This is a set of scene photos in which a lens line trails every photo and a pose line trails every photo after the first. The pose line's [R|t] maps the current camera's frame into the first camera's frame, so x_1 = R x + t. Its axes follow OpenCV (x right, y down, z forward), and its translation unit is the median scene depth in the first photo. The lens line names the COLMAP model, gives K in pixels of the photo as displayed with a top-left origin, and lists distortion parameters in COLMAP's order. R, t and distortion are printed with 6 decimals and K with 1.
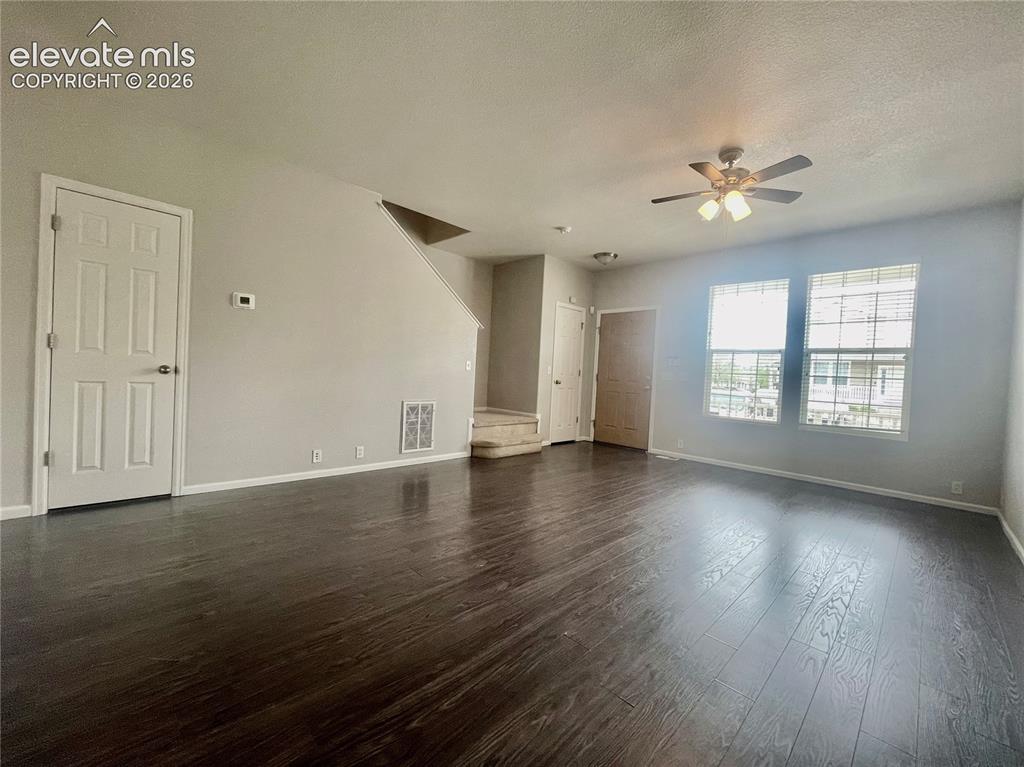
lens RADIAL K [[412.6, 0, 512.0], [0, 412.6, 383.5], [0, 0, 1]] dist [0.000986, 0.000162]
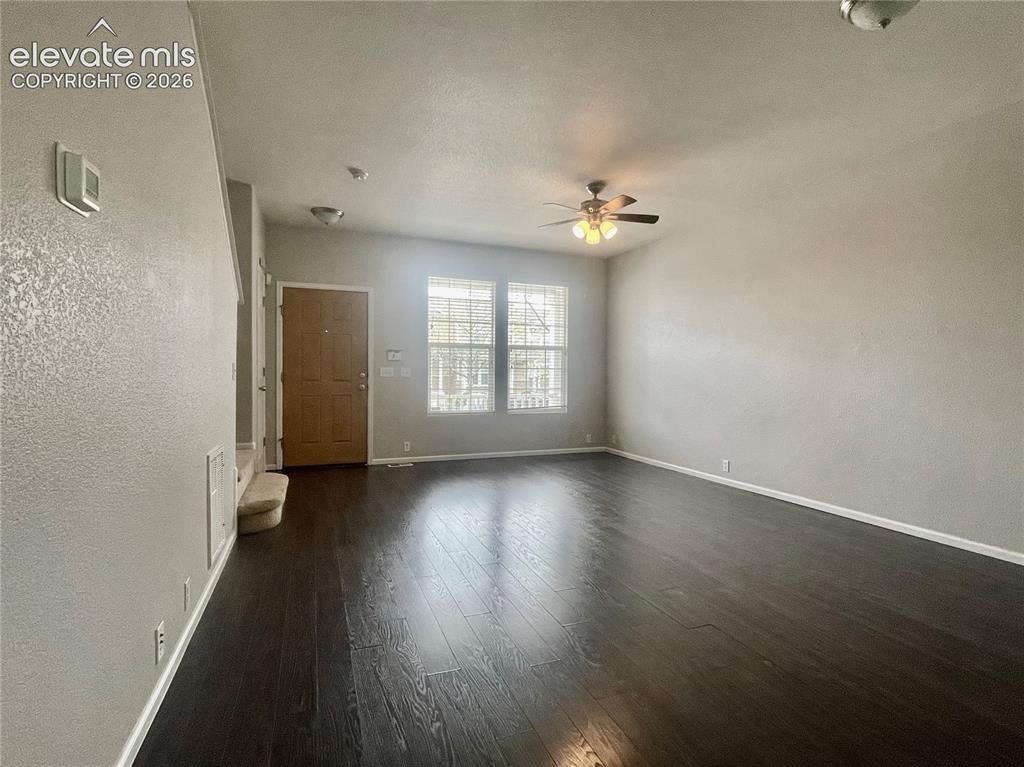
lens RADIAL K [[493.6, 0, 512.0], [0, 493.6, 383.5], [0, 0, 1]] dist [-0.014365, 0.000028]
pose [[0.382784, -0.062110, 0.921748, -0.546376], [0.034669, 0.998000, 0.052851, -0.045937], [-0.923187, 0.011725, 0.384172, 0.418256]]
